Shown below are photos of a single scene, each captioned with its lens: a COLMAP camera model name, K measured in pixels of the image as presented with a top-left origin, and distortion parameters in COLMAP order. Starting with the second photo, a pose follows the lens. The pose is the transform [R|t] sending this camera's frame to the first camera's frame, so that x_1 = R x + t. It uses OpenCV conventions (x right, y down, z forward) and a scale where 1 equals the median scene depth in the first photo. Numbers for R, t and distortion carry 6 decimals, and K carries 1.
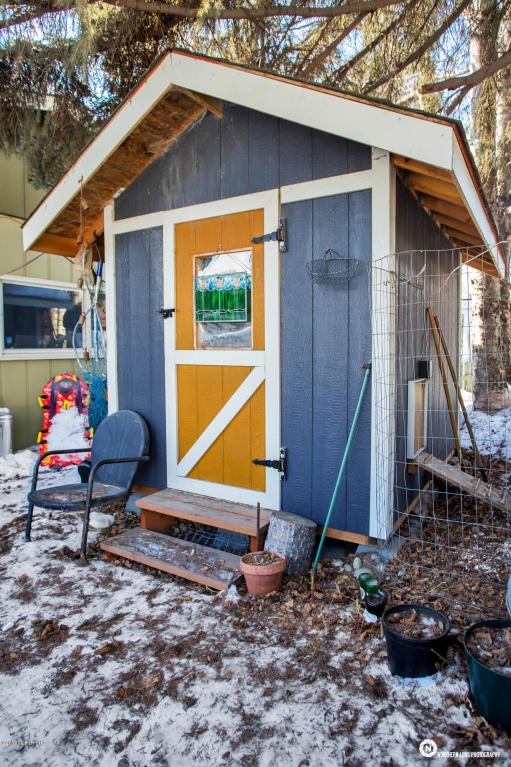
lens RADIAL K [[454.7, 0, 256.7], [0, 454.7, 380.8], [0, 0, 1]] dist [-0.000173, -0.000036]
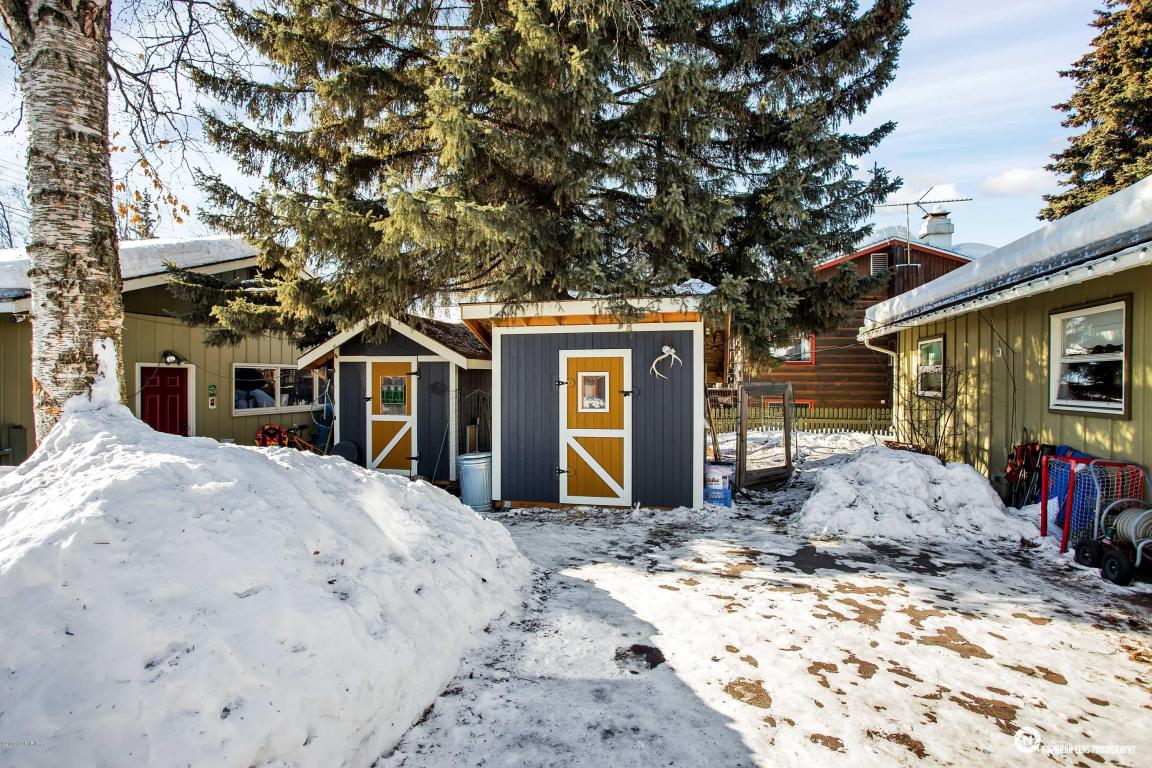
lens RADIAL K [[615.6, 0, 575.5], [0, 615.6, 382.2], [0, 0, 1]] dist [0.002567, 0.000205]
pose [[0.950601, 0.001832, 0.310410, -0.171465], [0.018754, 0.997817, -0.063323, -0.013695], [-0.309848, 0.066016, 0.948491, -2.472253]]
